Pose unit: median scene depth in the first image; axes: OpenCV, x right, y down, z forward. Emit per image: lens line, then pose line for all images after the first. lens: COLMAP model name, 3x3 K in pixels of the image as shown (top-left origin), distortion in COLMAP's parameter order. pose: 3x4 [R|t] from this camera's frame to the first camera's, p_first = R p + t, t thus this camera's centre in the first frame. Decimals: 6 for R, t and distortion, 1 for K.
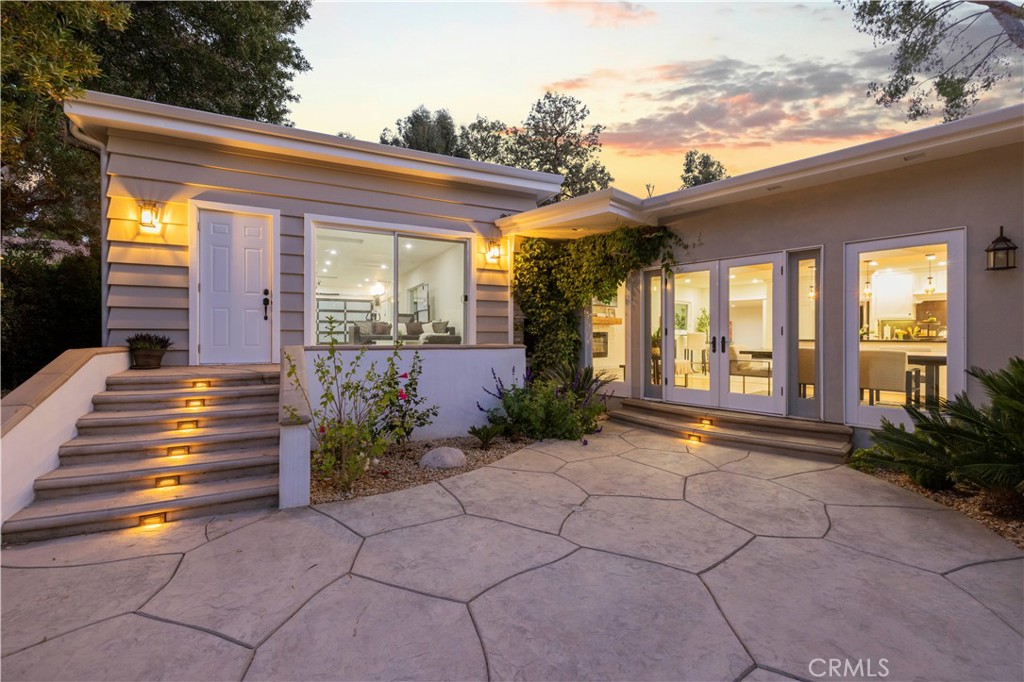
lens RADIAL K [[435.7, 0, 512.4], [0, 435.7, 339.8], [0, 0, 1]] dist [0.004610, 0.000595]
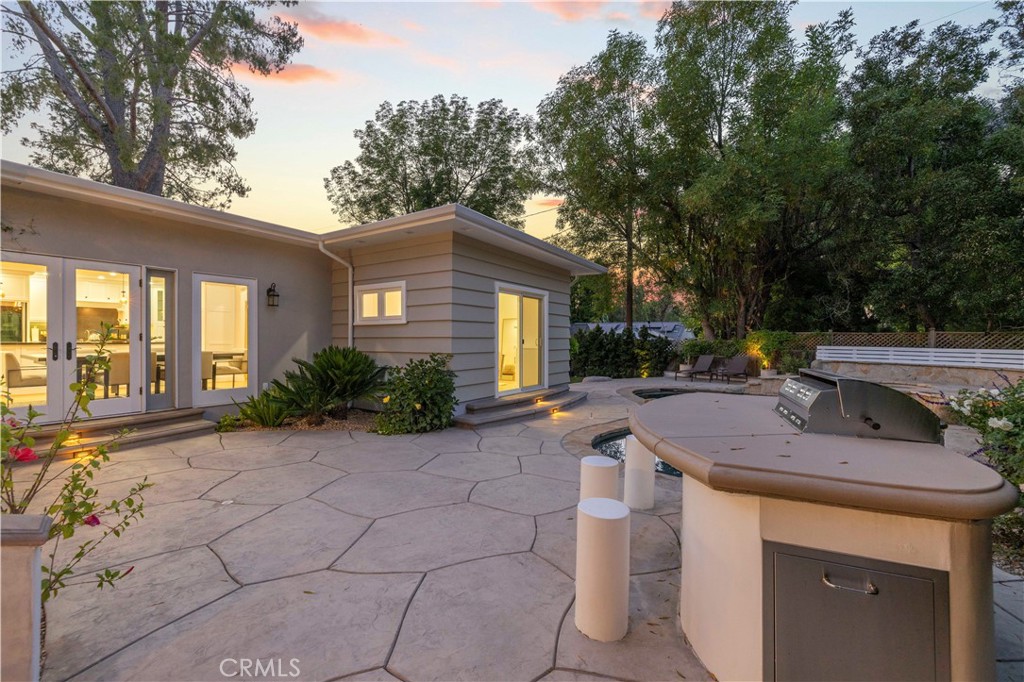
lens RADIAL K [[435.7, 0, 504.9], [0, 435.7, 338.5], [0, 0, 1]] dist [0.004610, 0.000595]
pose [[-0.263246, -0.003994, 0.964720, -0.962624], [0.001119, 0.999989, 0.004445, -0.027443], [-0.964728, 0.002250, -0.263239, 0.536230]]
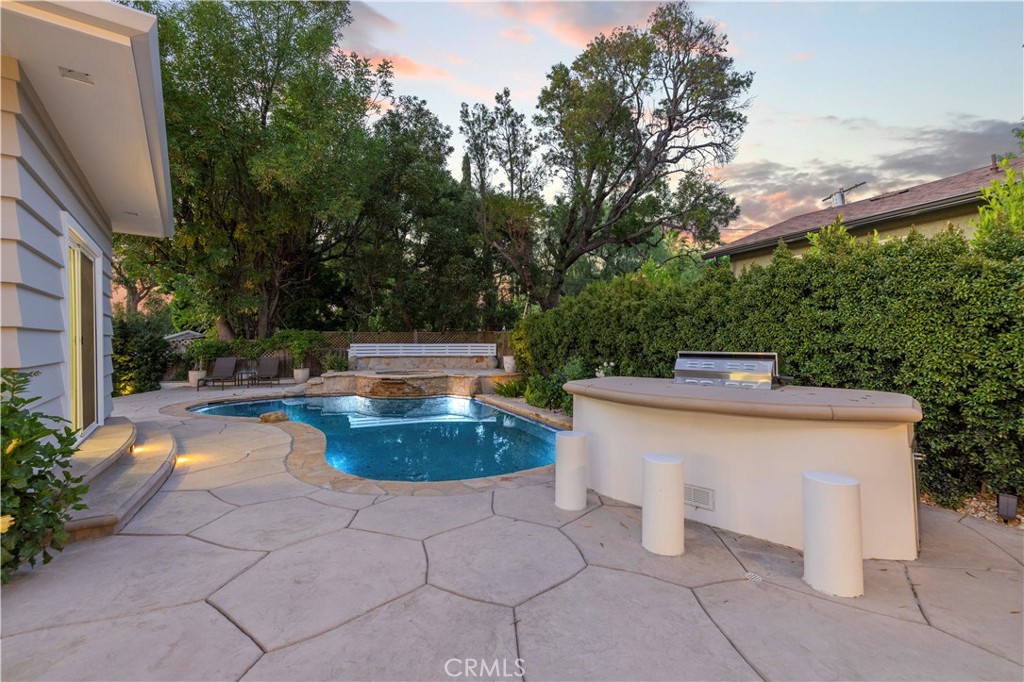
lens RADIAL K [[435.7, 0, 510.6], [0, 435.7, 338.4], [0, 0, 1]] dist [0.004610, 0.000595]
pose [[-0.997003, 0.003507, 0.077288, -0.056509], [0.003763, 0.999988, 0.003155, -0.006985], [-0.077276, 0.003436, -0.997004, 0.914722]]
